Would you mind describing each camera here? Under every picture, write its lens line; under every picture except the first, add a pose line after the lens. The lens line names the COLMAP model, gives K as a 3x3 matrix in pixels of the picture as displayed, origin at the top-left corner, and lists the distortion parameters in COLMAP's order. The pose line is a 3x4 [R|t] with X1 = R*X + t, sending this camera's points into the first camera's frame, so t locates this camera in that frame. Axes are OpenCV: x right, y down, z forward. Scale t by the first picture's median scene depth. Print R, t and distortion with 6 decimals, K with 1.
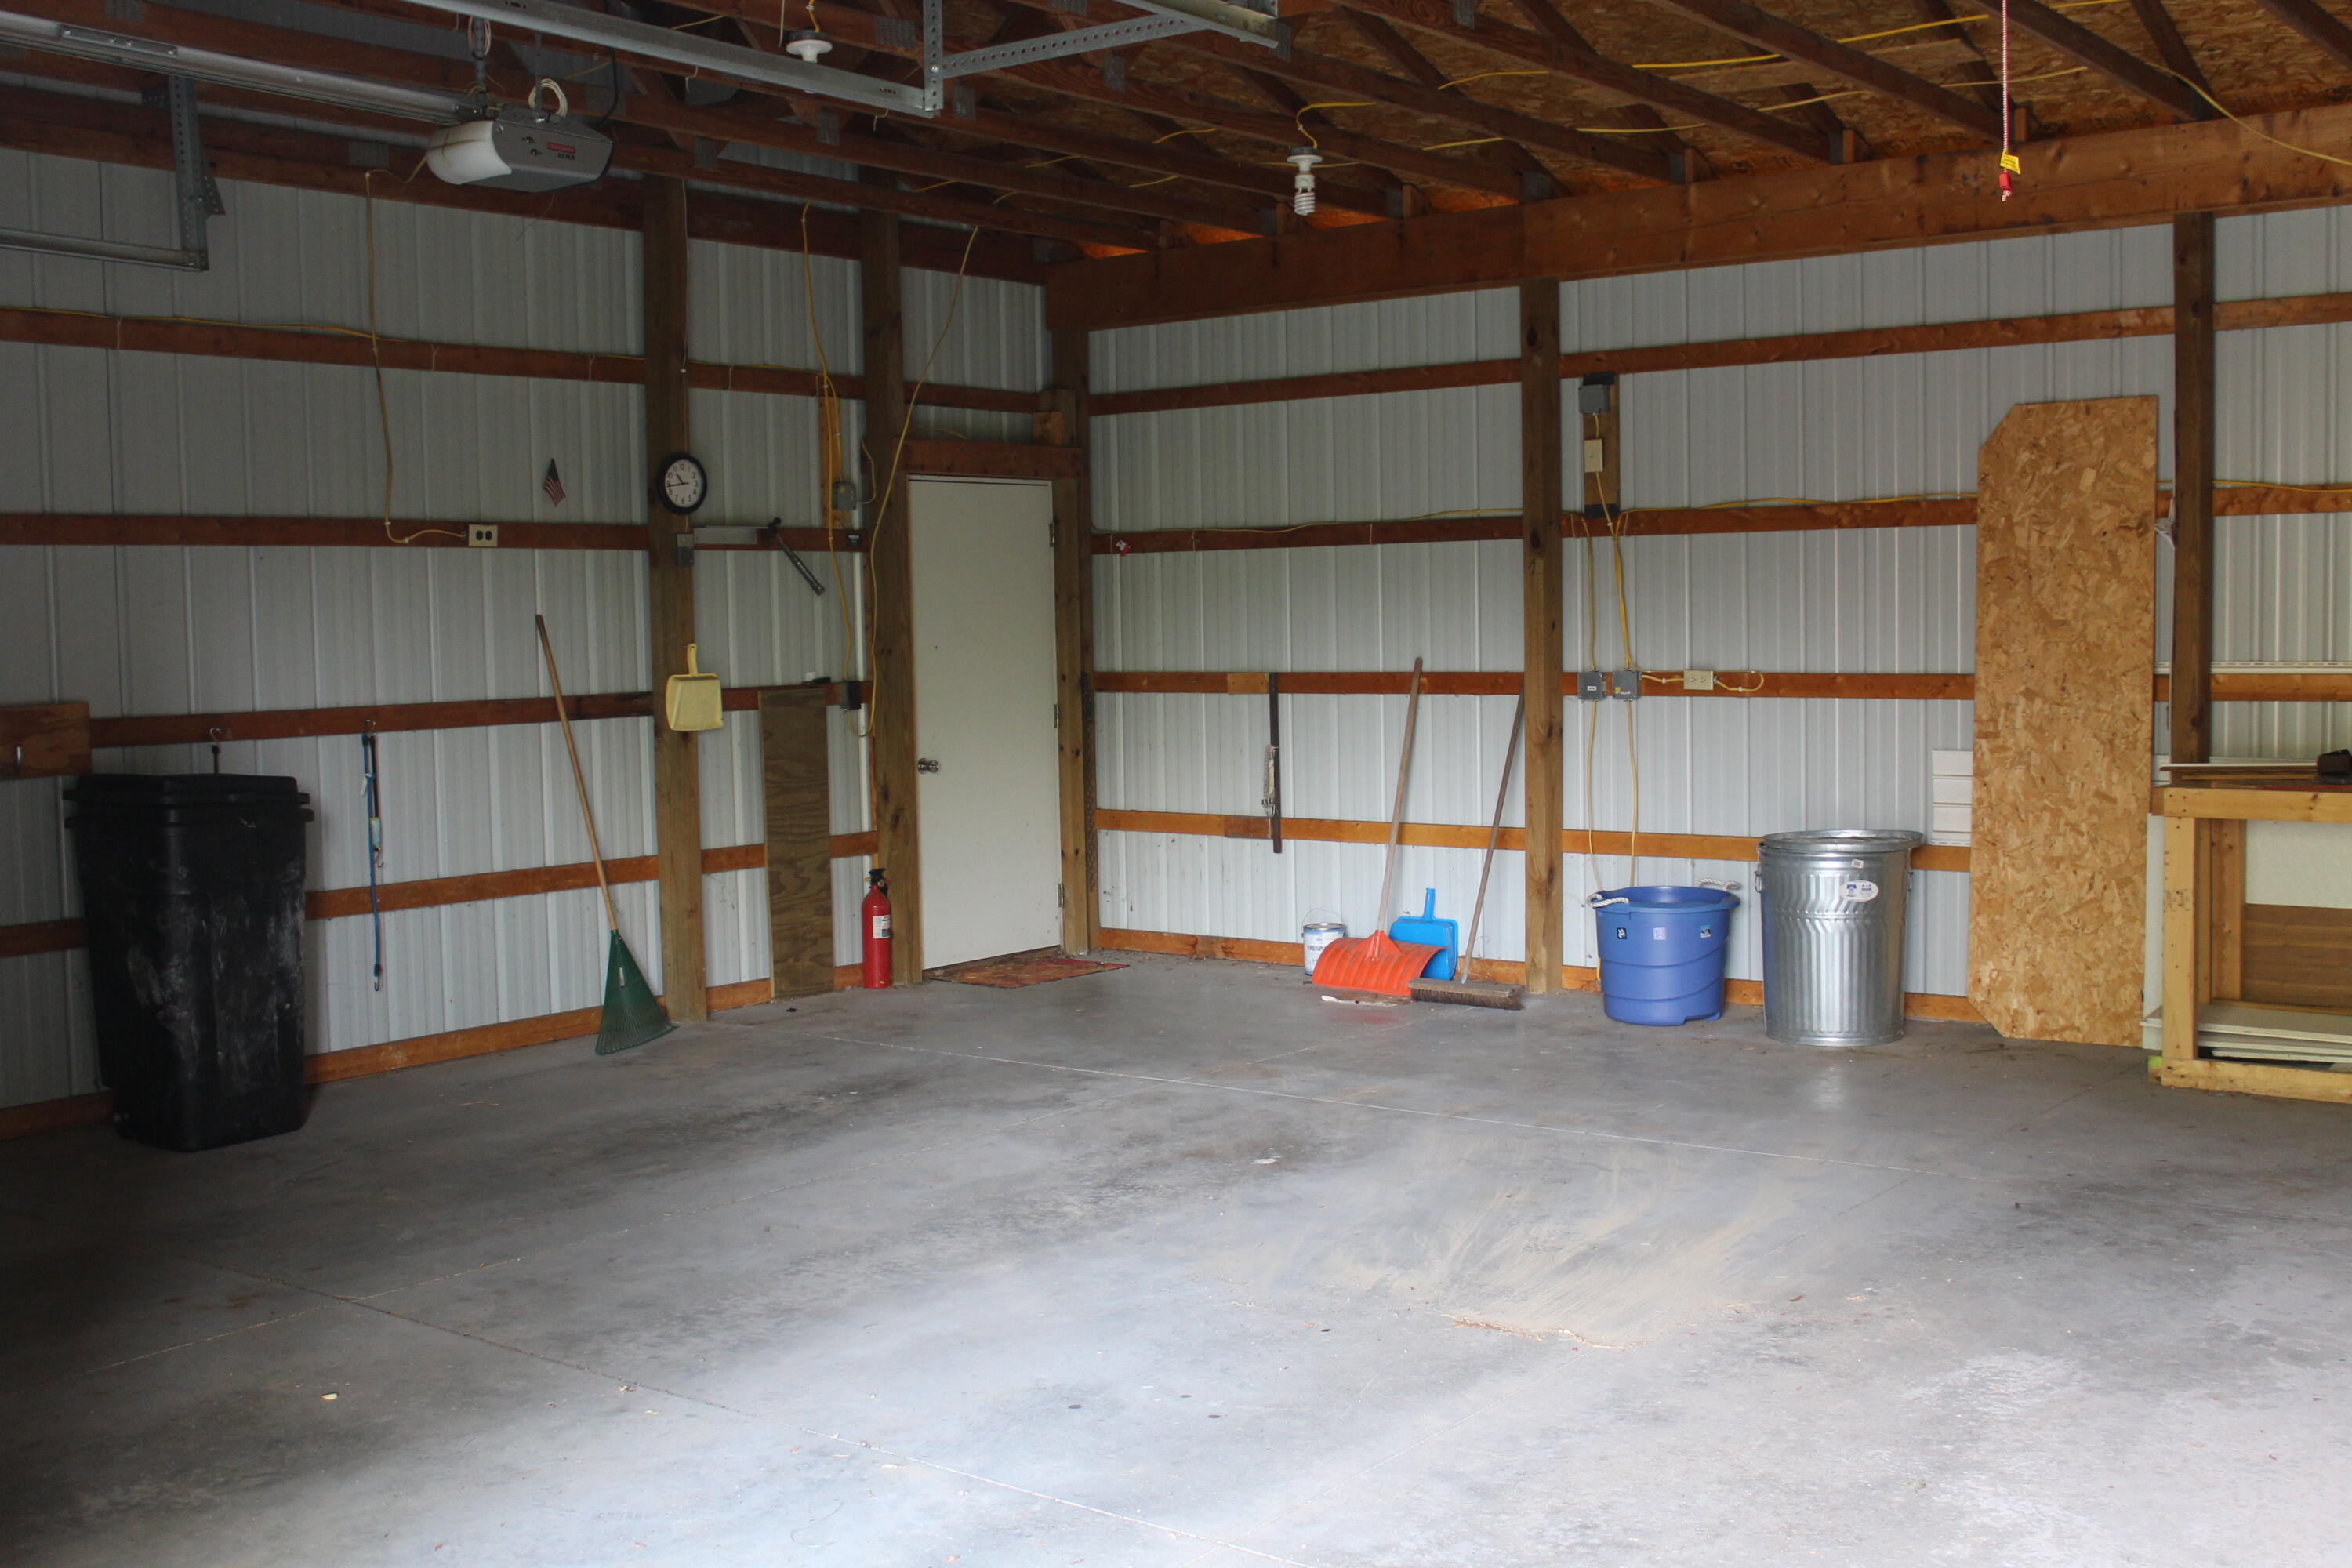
lens RADIAL K [[2487.9, 0, 1176.0], [0, 2487.9, 784.0], [0, 0, 1]] dist [-0.015196, -0.016410]
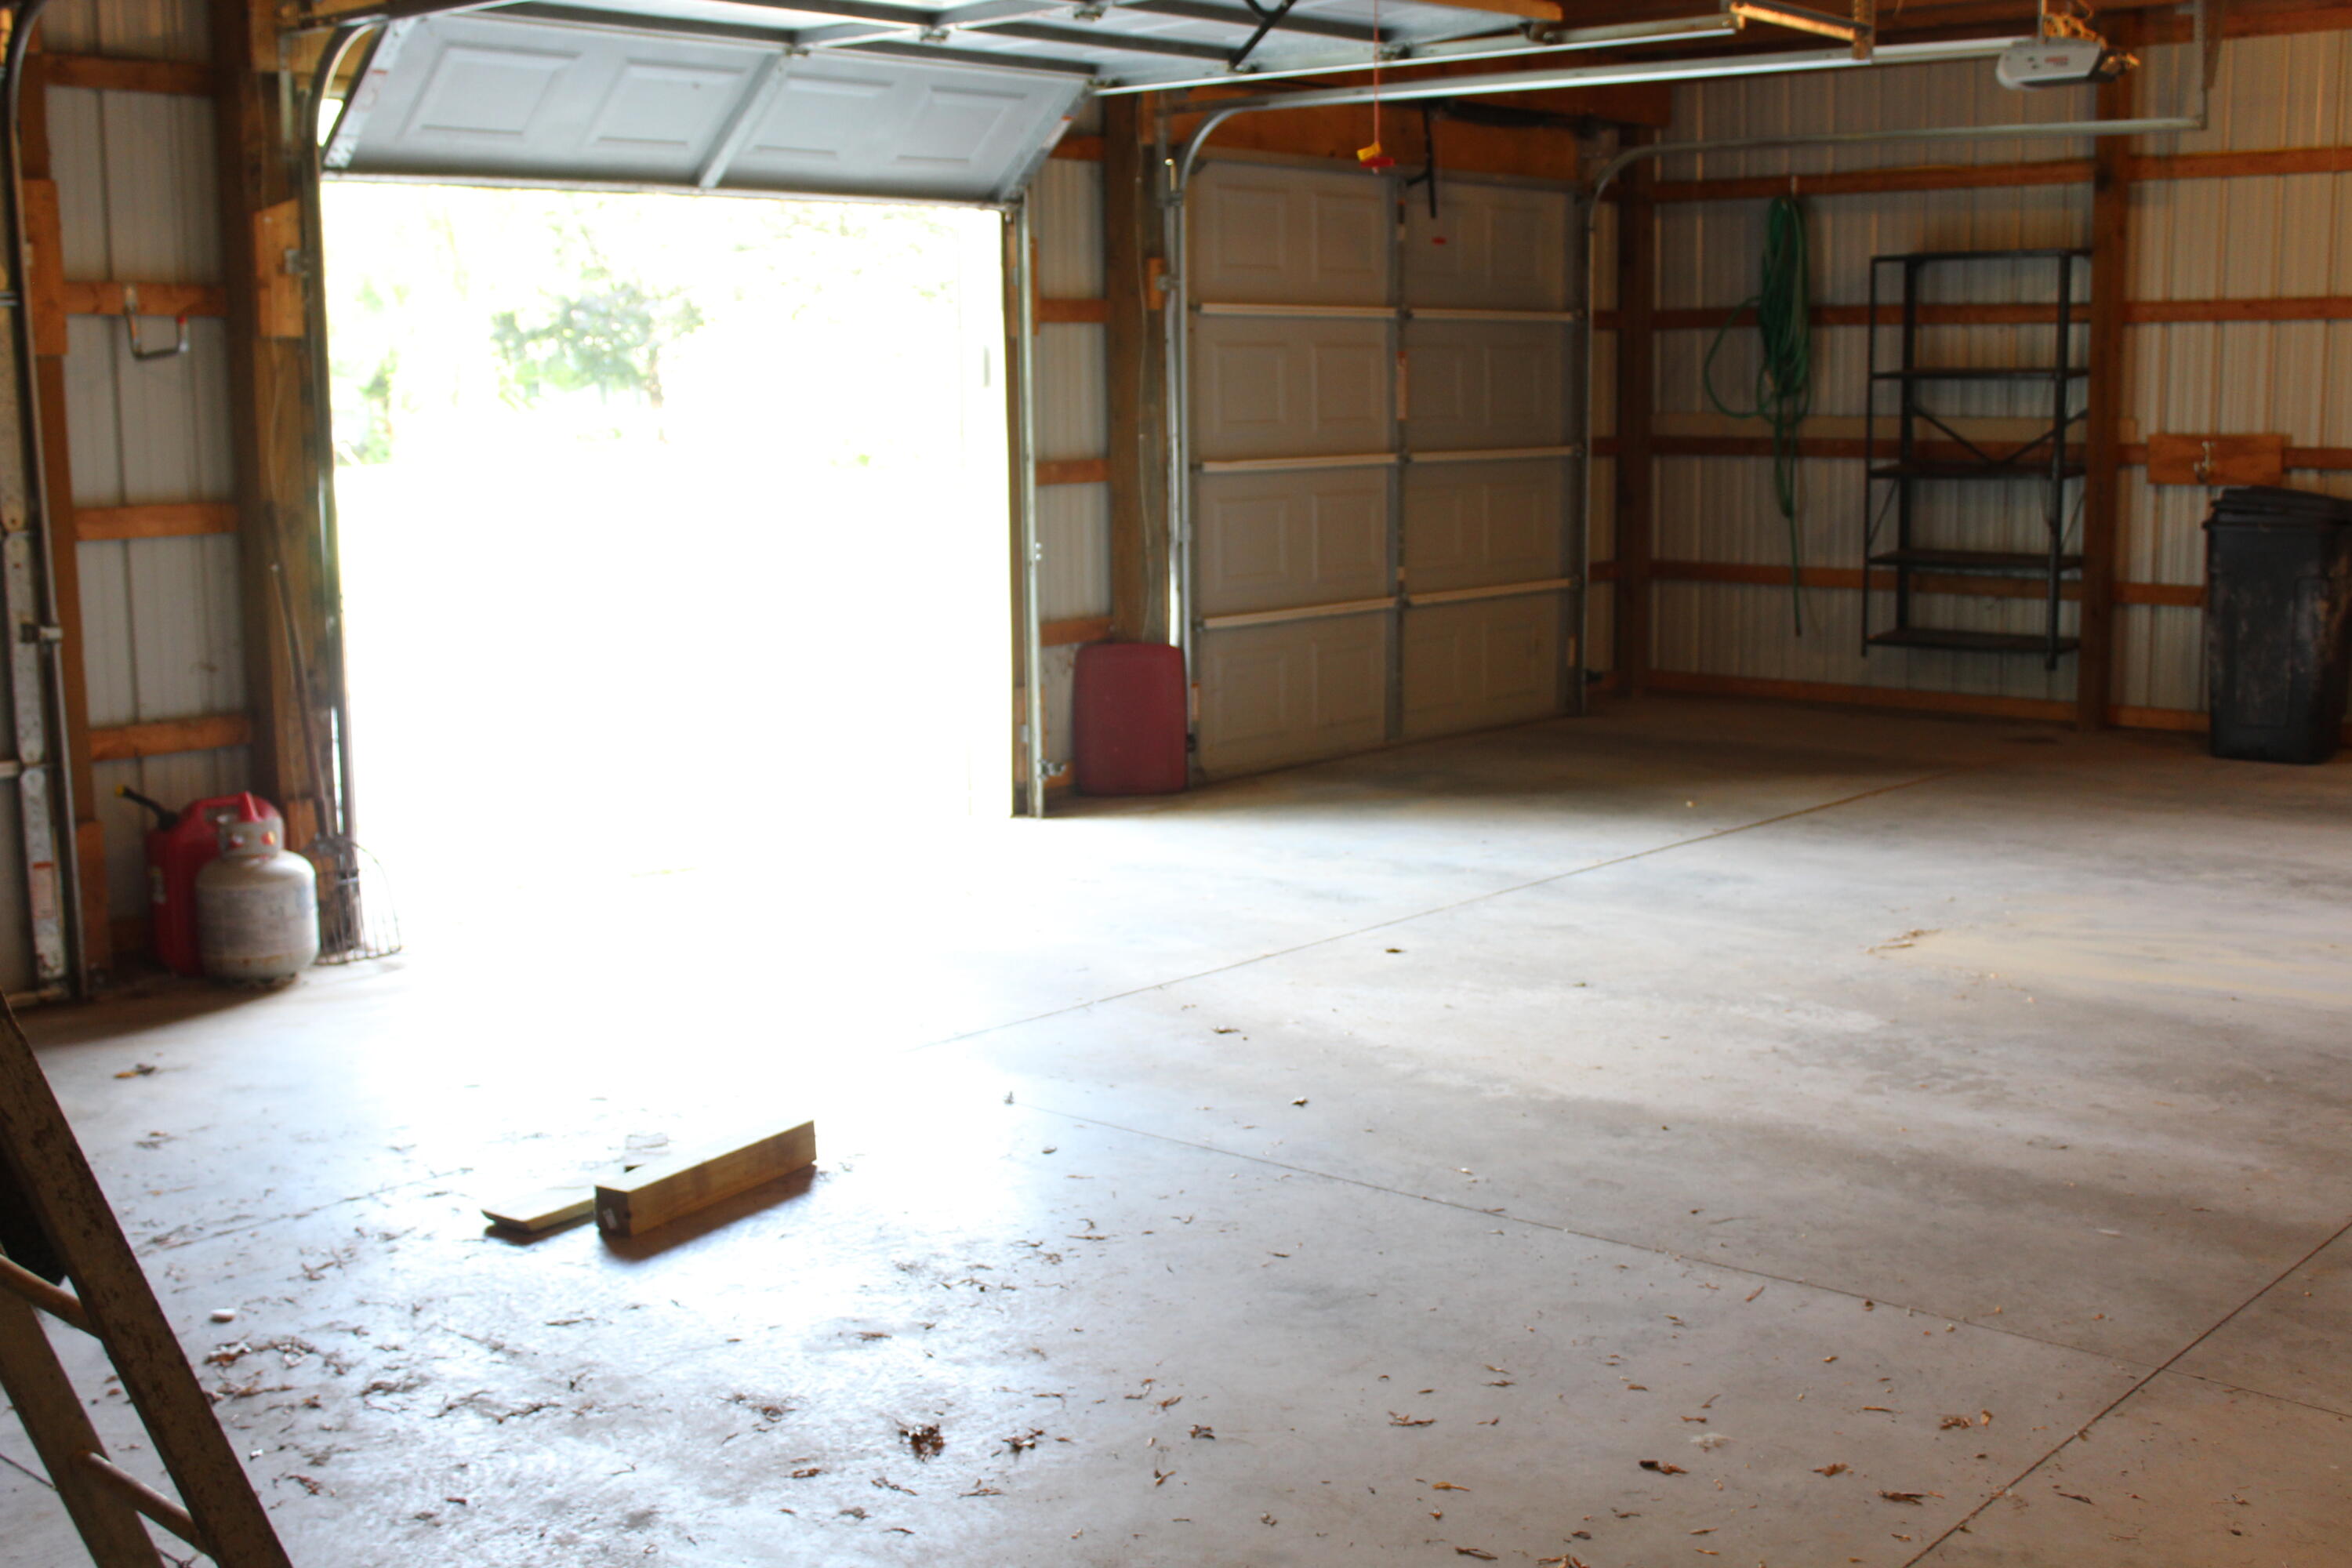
lens RADIAL K [[2659.2, 0, 1176.0], [0, 2659.2, 784.0], [0, 0, 1]] dist [0.000157, 0.001921]
pose [[-0.072524, 0.170941, -0.982608, 1.147734], [-0.059371, 0.982716, 0.175342, -0.067856], [0.995598, 0.071055, -0.061121, 0.507489]]
